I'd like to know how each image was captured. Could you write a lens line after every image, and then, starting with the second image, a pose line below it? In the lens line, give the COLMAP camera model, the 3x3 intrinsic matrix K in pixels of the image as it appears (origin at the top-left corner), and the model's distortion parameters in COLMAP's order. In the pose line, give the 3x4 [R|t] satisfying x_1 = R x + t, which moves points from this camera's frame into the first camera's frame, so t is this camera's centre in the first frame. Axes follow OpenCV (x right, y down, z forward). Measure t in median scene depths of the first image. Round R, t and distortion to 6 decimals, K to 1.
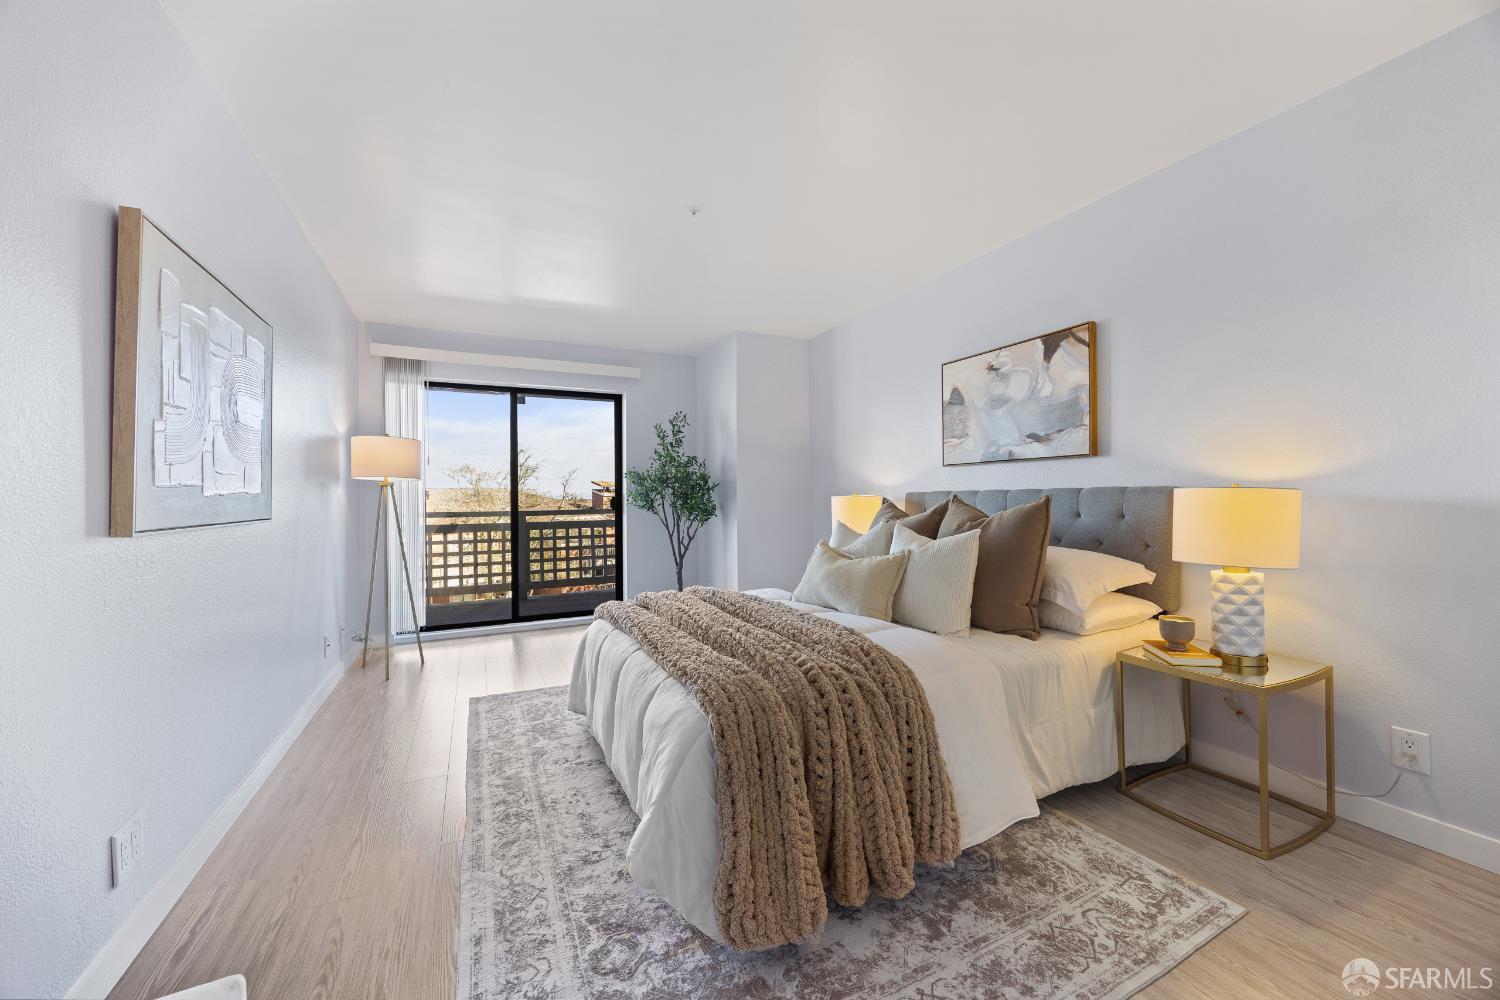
lens RADIAL K [[571.7, 0, 752.9], [0, 571.7, 489.0], [0, 0, 1]] dist [-0.000471, 0.000007]
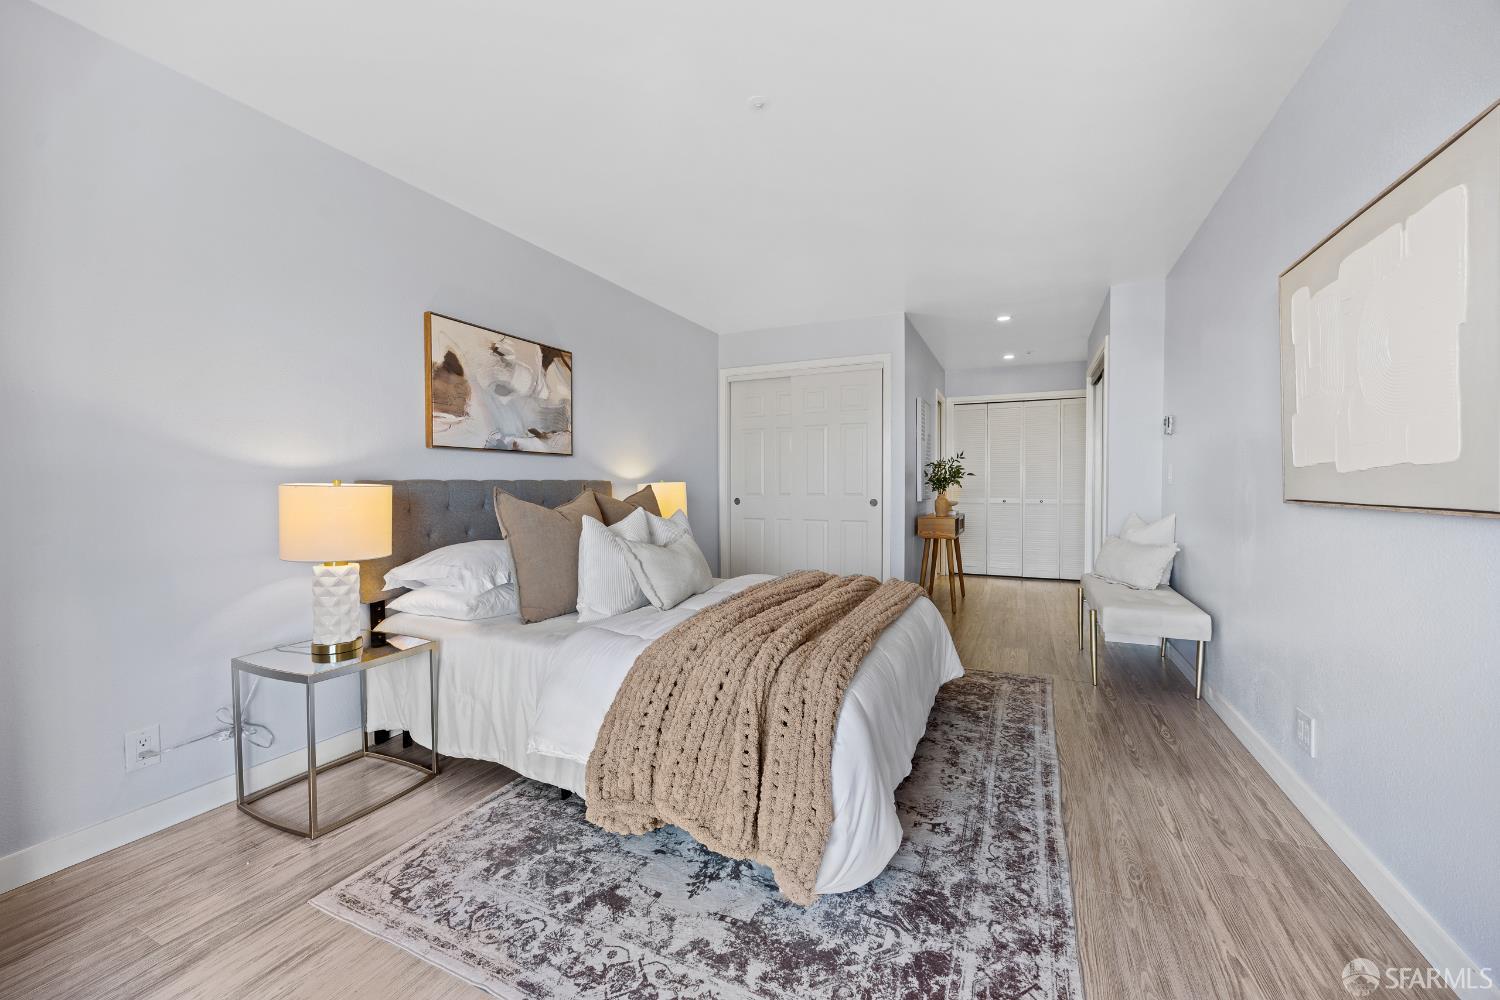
lens RADIAL K [[610.2, 0, 750.0], [0, 610.2, 500.0], [0, 0, 1]] dist [-0.035963, 0.000015]
pose [[-0.640448, 0.008512, 0.767955, -0.613098], [0.011478, 0.999933, -0.001511, 0.040909], [-0.767916, 0.007847, -0.640502, 1.326275]]
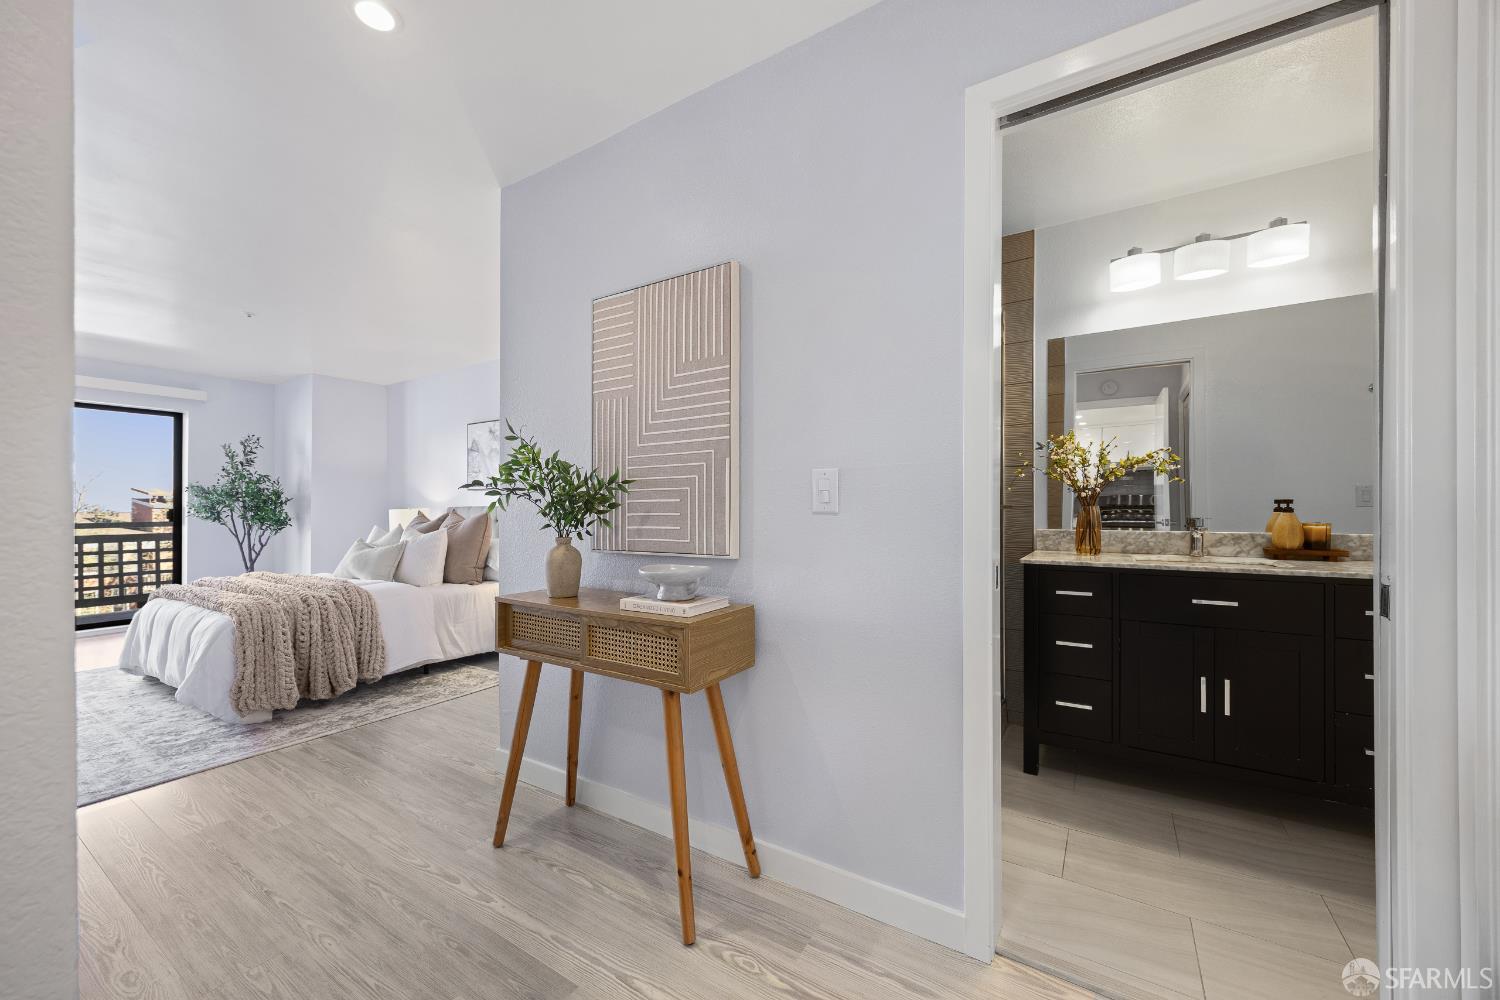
lens RADIAL K [[578.0, 0, 751.8], [0, 578.0, 502.1], [0, 0, 1]] dist [0.001745, 0.000476]
pose [[0.854573, 0.012402, 0.519183, 0.200072], [-0.011428, 0.999922, -0.005074, -0.009659], [-0.519205, -0.001597, 0.854648, -0.804106]]
